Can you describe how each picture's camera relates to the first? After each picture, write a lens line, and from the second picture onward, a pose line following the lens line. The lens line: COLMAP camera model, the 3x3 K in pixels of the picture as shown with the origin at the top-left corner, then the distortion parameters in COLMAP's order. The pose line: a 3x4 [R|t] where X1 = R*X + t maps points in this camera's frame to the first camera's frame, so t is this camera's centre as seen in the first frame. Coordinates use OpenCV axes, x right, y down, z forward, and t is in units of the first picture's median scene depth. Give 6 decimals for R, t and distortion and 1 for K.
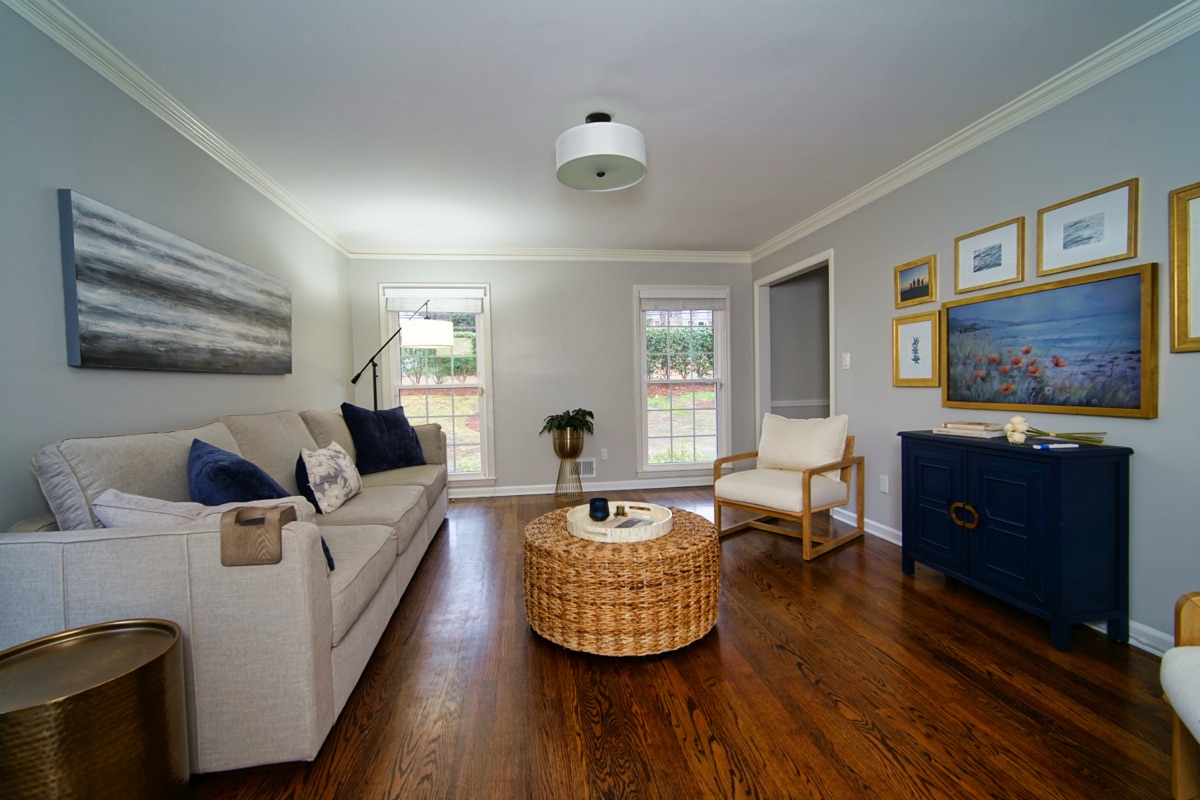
lens RADIAL K [[522.3, 0, 598.3], [0, 522.3, 398.2], [0, 0, 1]] dist [0.002624, -0.000180]
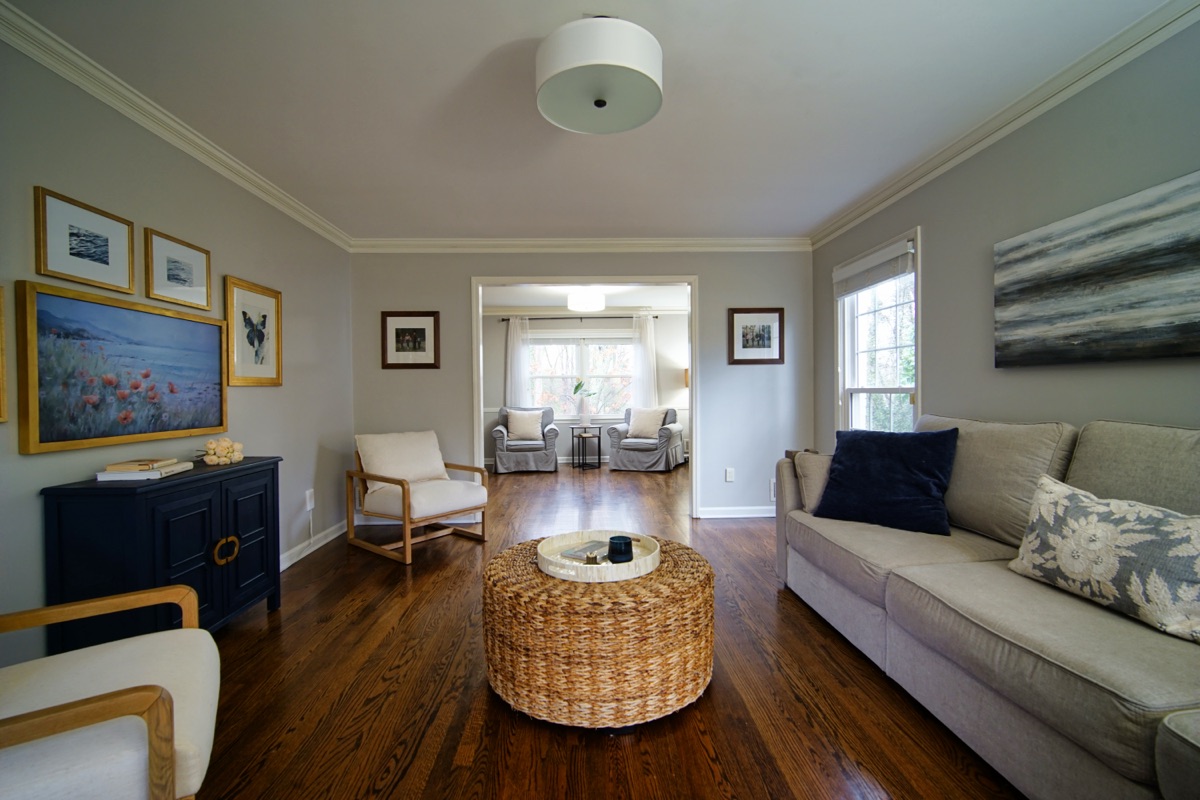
lens RADIAL K [[522.3, 0, 599.1], [0, 522.3, 398.7], [0, 0, 1]] dist [0.002624, -0.000180]
pose [[-0.993879, 0.032730, 0.105514, -0.061202], [0.037247, 0.998459, 0.041128, -0.057904], [-0.104006, 0.044806, -0.993567, 1.871302]]
